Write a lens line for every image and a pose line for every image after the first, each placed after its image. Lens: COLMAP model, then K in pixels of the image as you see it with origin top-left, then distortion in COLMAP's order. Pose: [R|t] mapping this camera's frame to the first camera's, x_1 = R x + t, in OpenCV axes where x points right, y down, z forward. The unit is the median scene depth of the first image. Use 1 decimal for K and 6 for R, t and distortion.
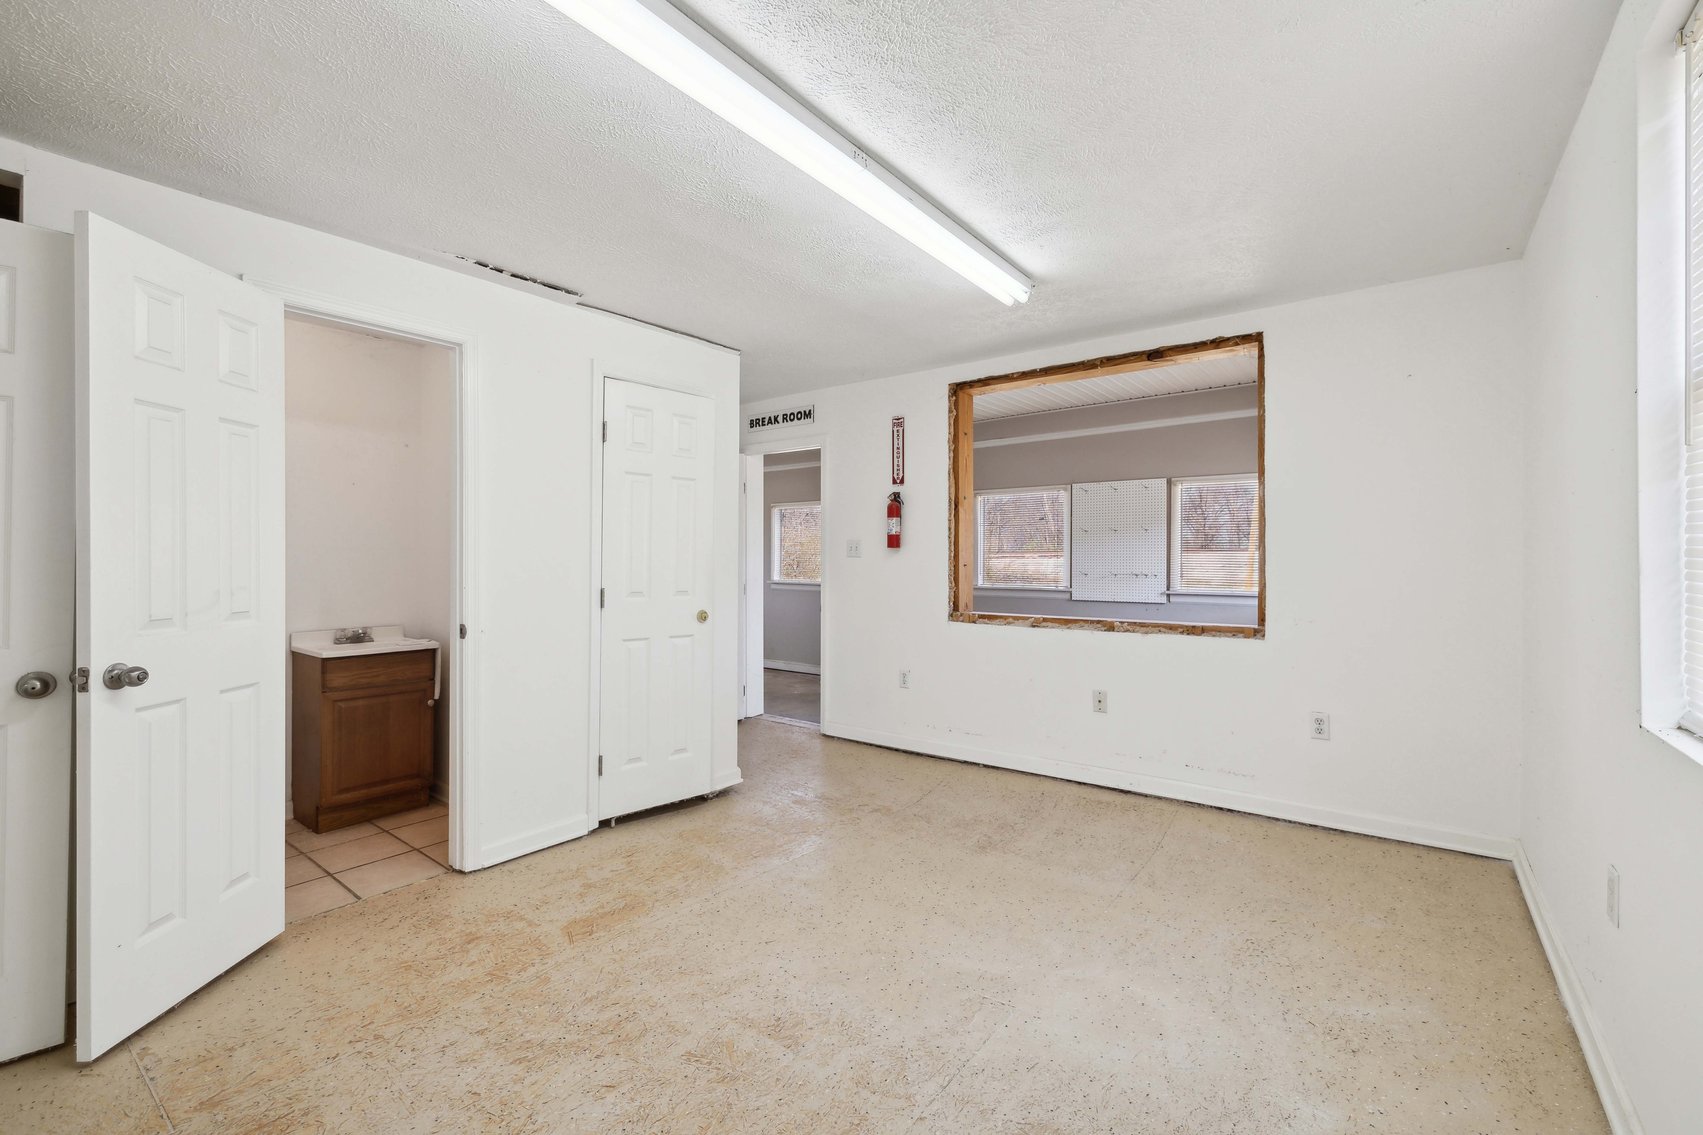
lens RADIAL K [[748.5, 0, 816.2], [0, 748.5, 563.7], [0, 0, 1]] dist [-0.001776, -0.000106]
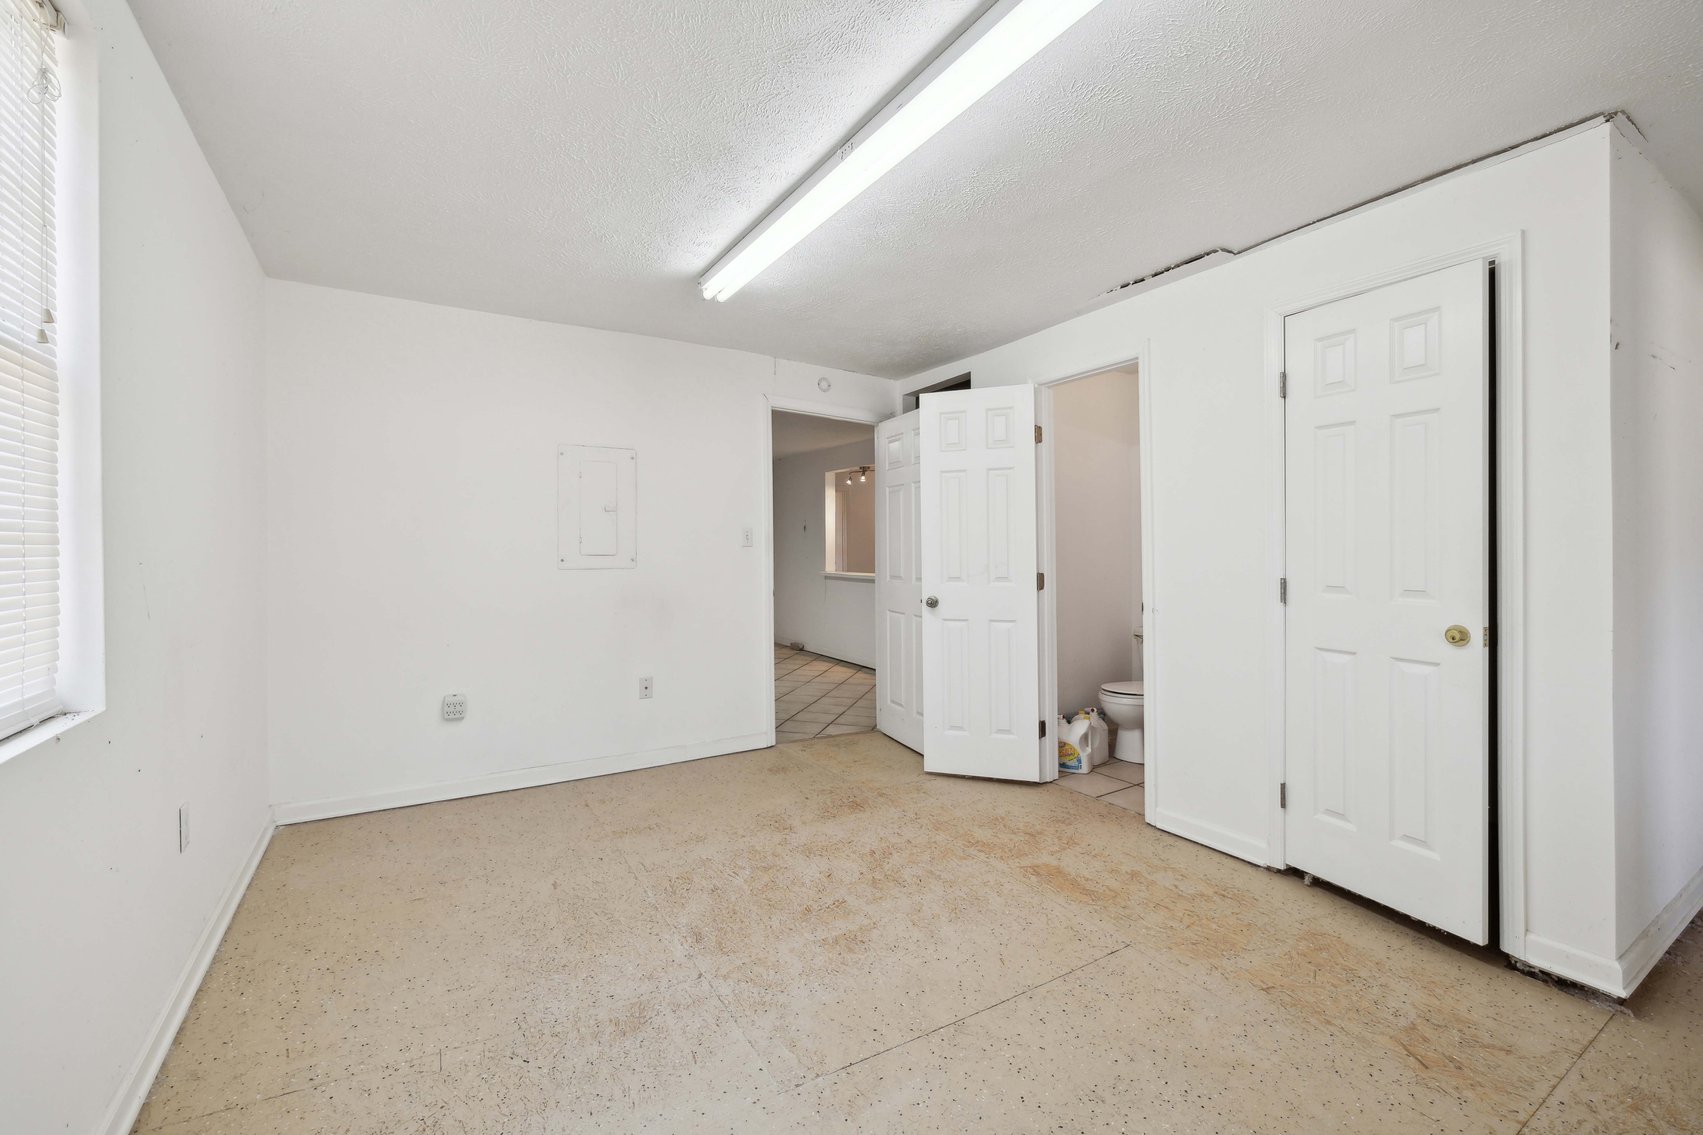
lens RADIAL K [[699.9, 0, 850.2], [0, 699.9, 552.4], [0, 0, 1]] dist [0.001187, 0.000078]
pose [[-0.335758, 0.002606, -0.941945, 0.805422], [0.003026, 0.999994, 0.001688, 0.002716], [0.941944, -0.002283, -0.335763, 1.111717]]
